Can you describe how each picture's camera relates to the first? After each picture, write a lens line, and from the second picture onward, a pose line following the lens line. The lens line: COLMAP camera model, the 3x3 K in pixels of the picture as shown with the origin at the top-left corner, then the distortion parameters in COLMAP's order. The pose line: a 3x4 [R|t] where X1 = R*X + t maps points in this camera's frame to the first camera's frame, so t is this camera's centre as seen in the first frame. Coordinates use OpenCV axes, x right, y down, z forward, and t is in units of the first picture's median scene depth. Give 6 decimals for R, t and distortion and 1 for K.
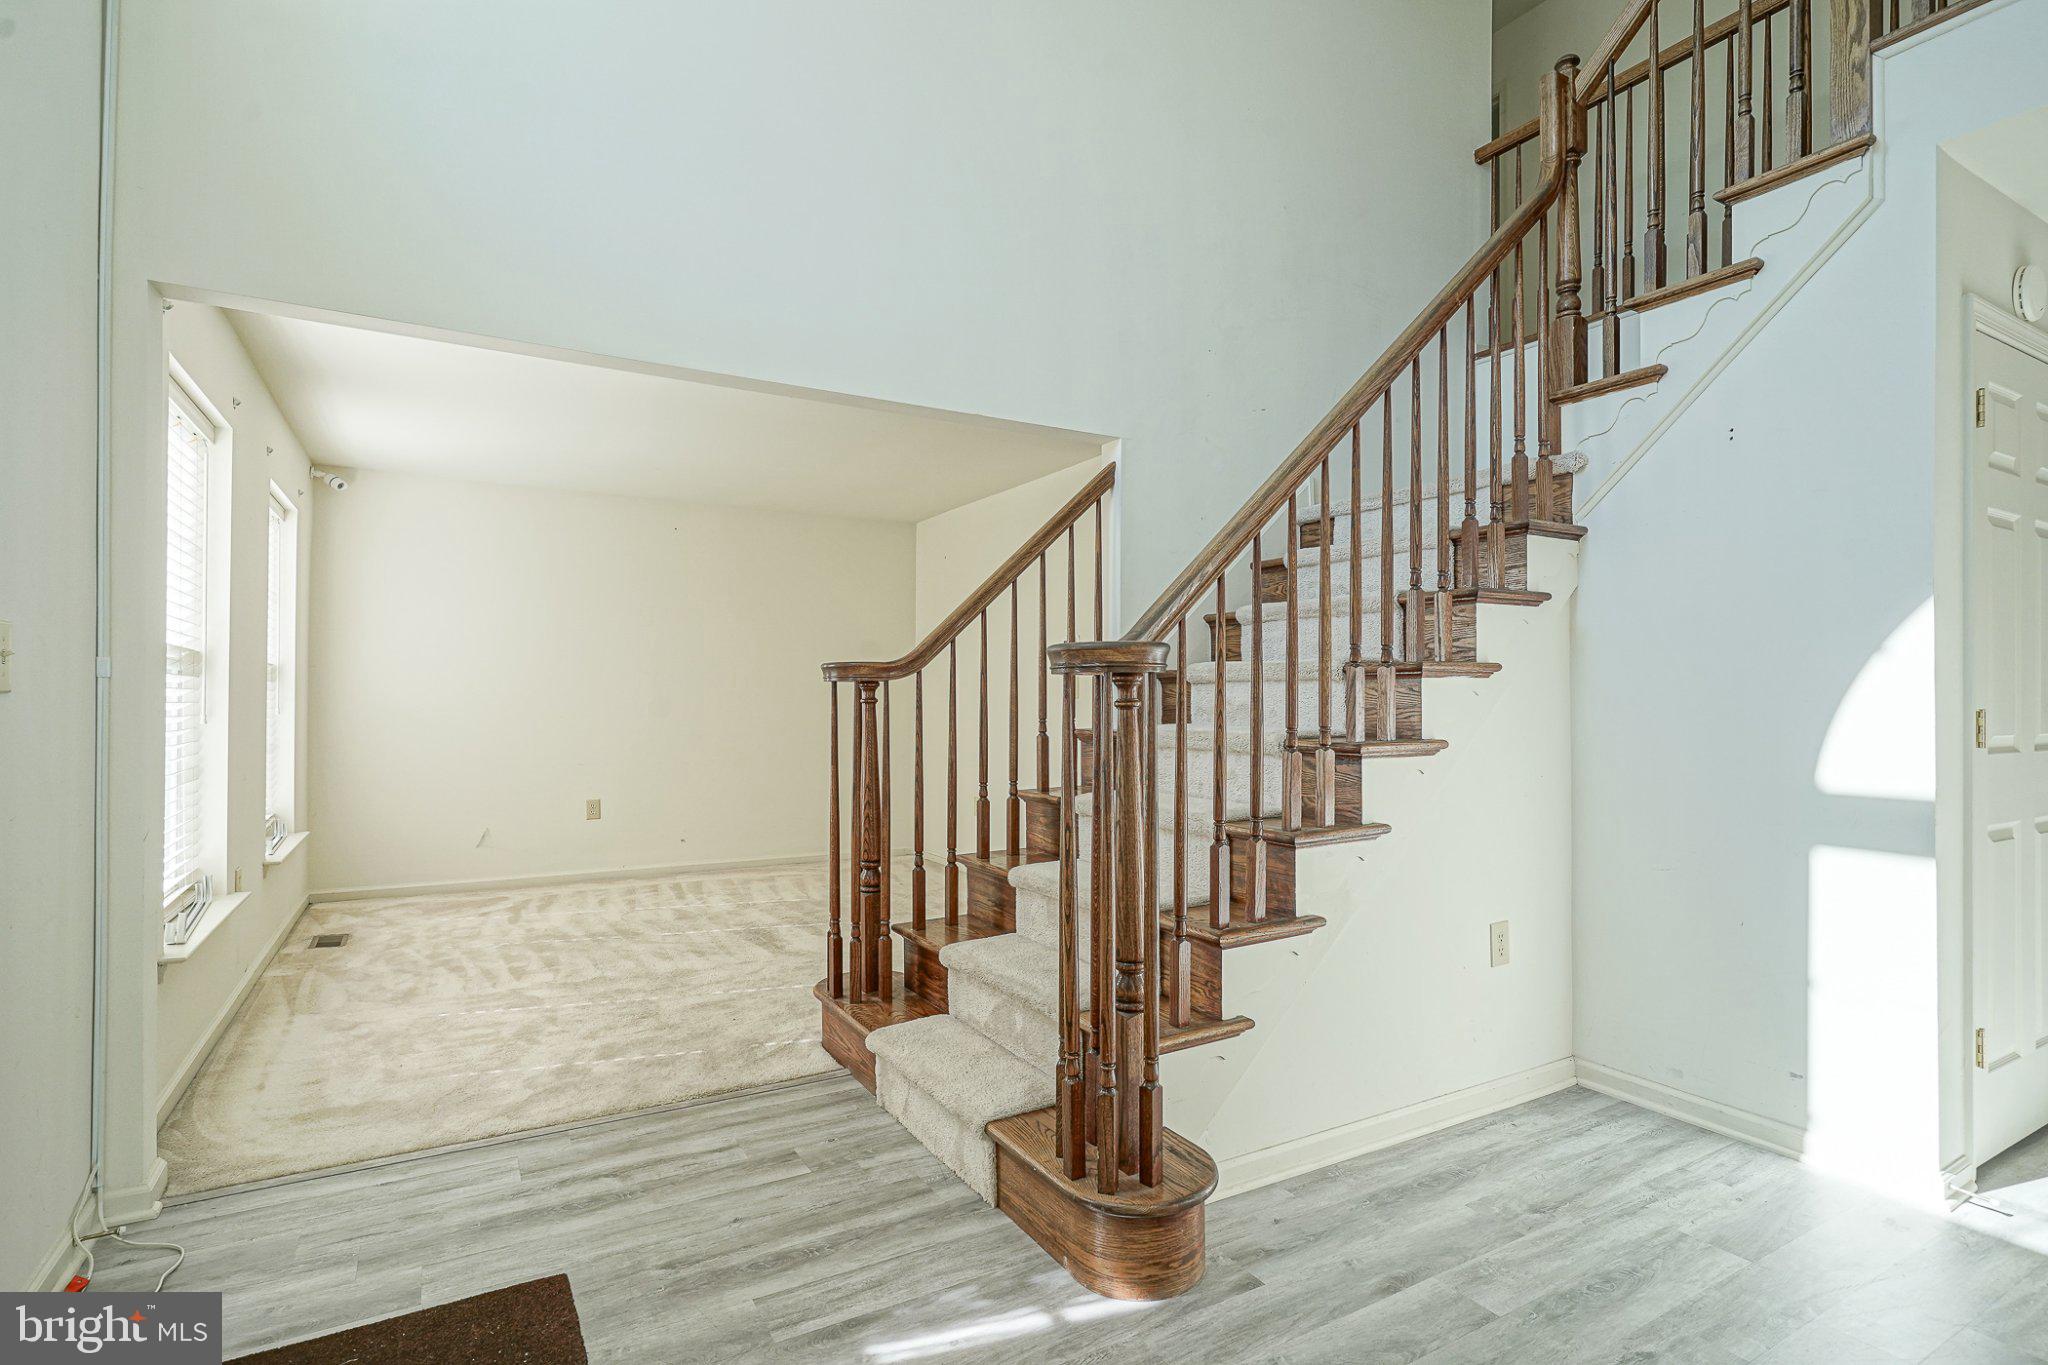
lens RADIAL K [[1011.8, 0, 1024.0], [0, 1011.8, 682.5], [0, 0, 1]] dist [-0.000486, -0.000105]
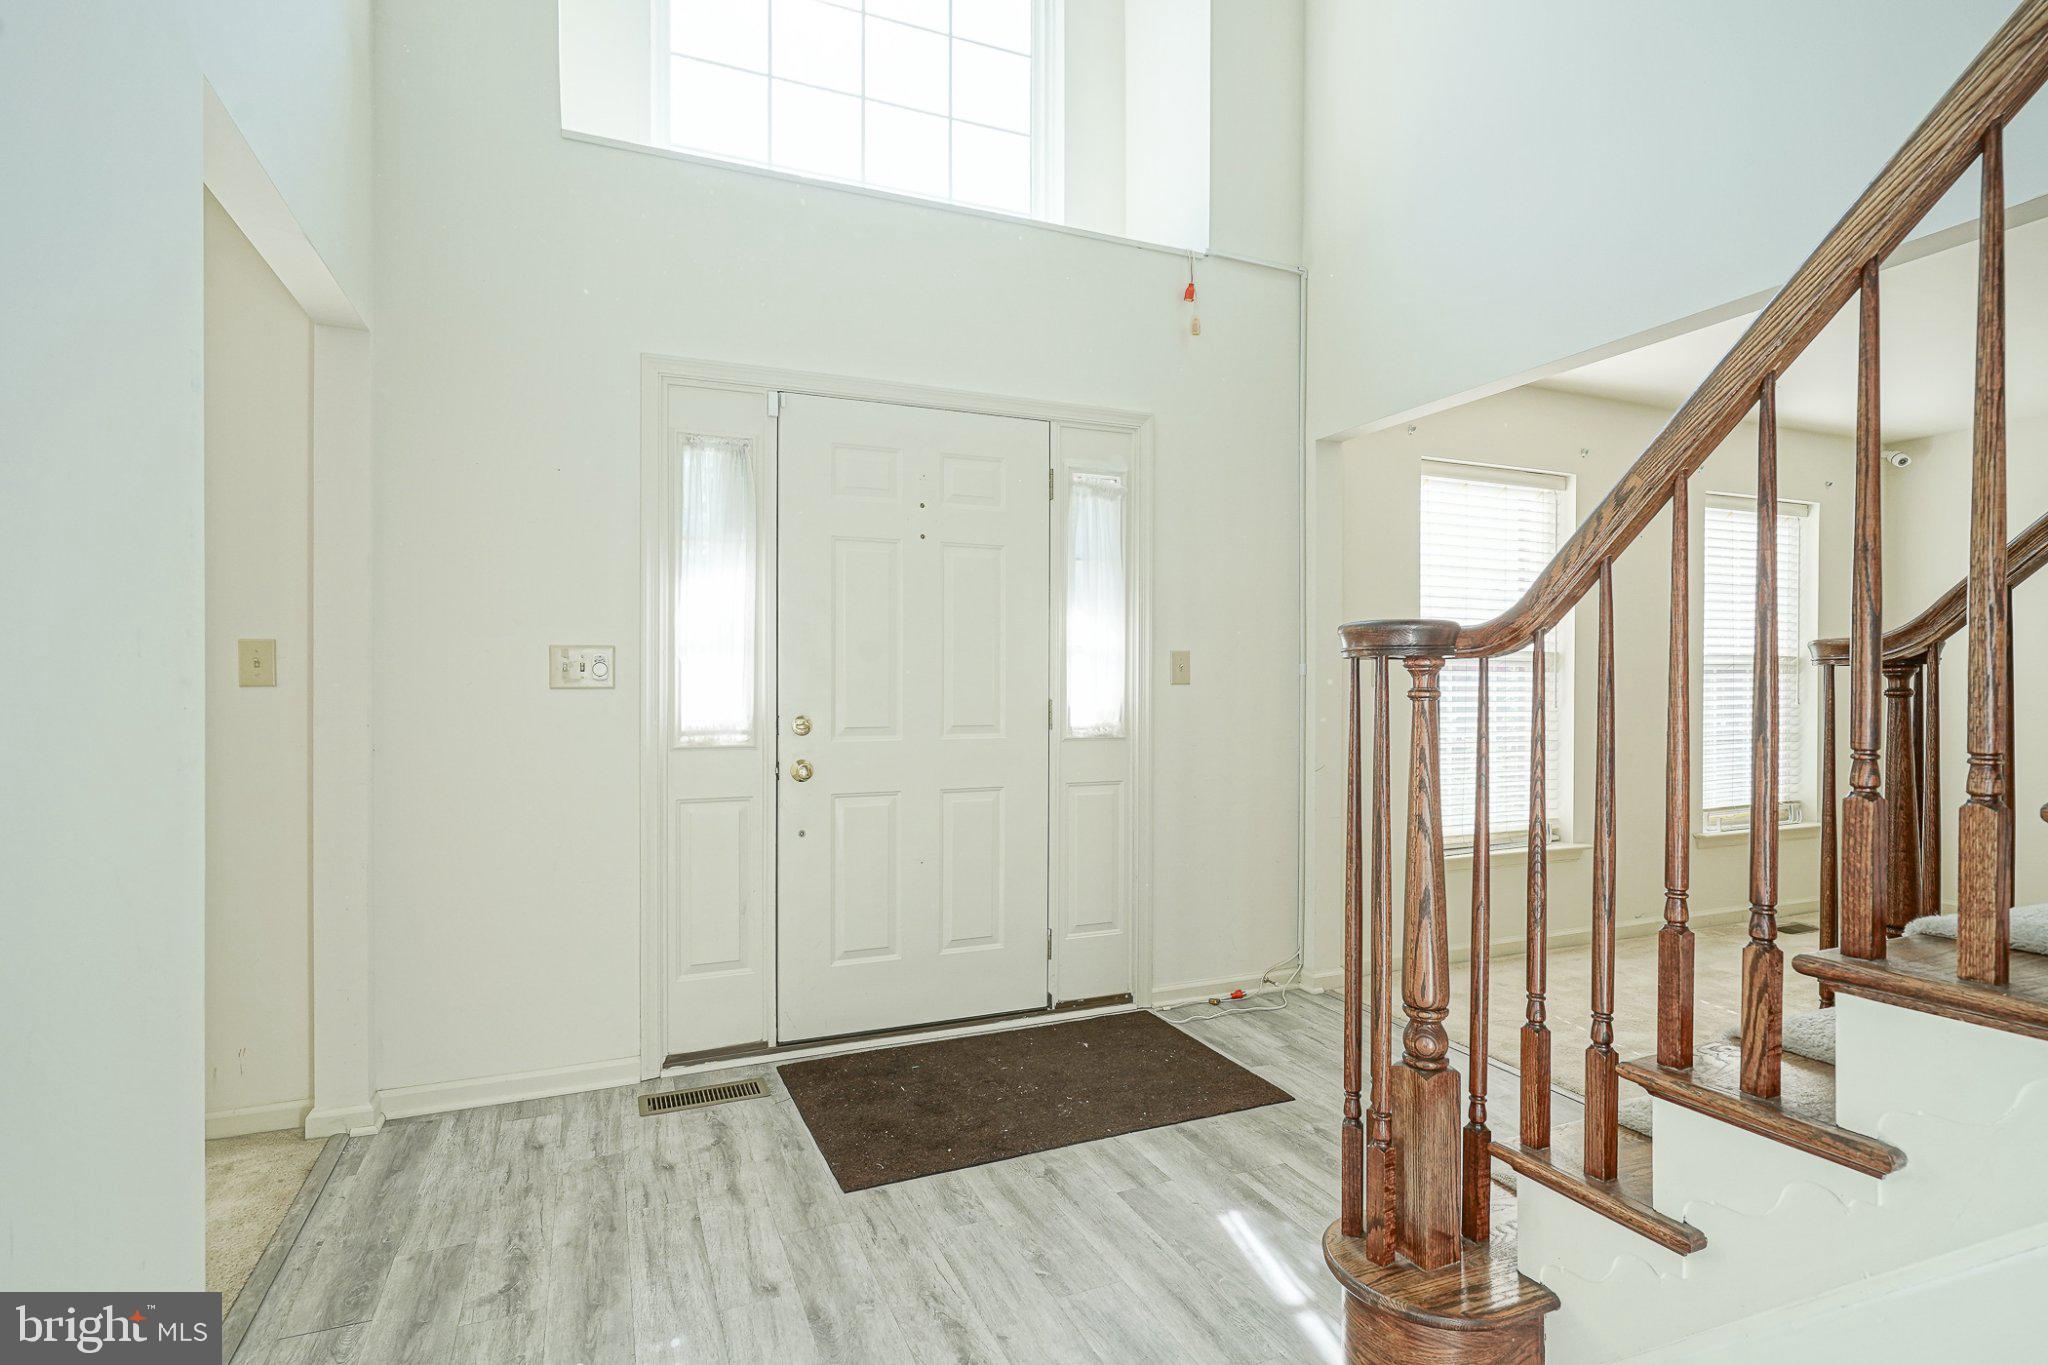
lens RADIAL K [[1011.8, 0, 1024.0], [0, 1011.8, 682.5], [0, 0, 1]] dist [-0.000486, -0.000105]
pose [[-0.120618, -0.013225, -0.992611, 0.976265], [0.004684, 0.999893, -0.013892, 0.029923], [0.992688, -0.006325, -0.120543, 0.796932]]
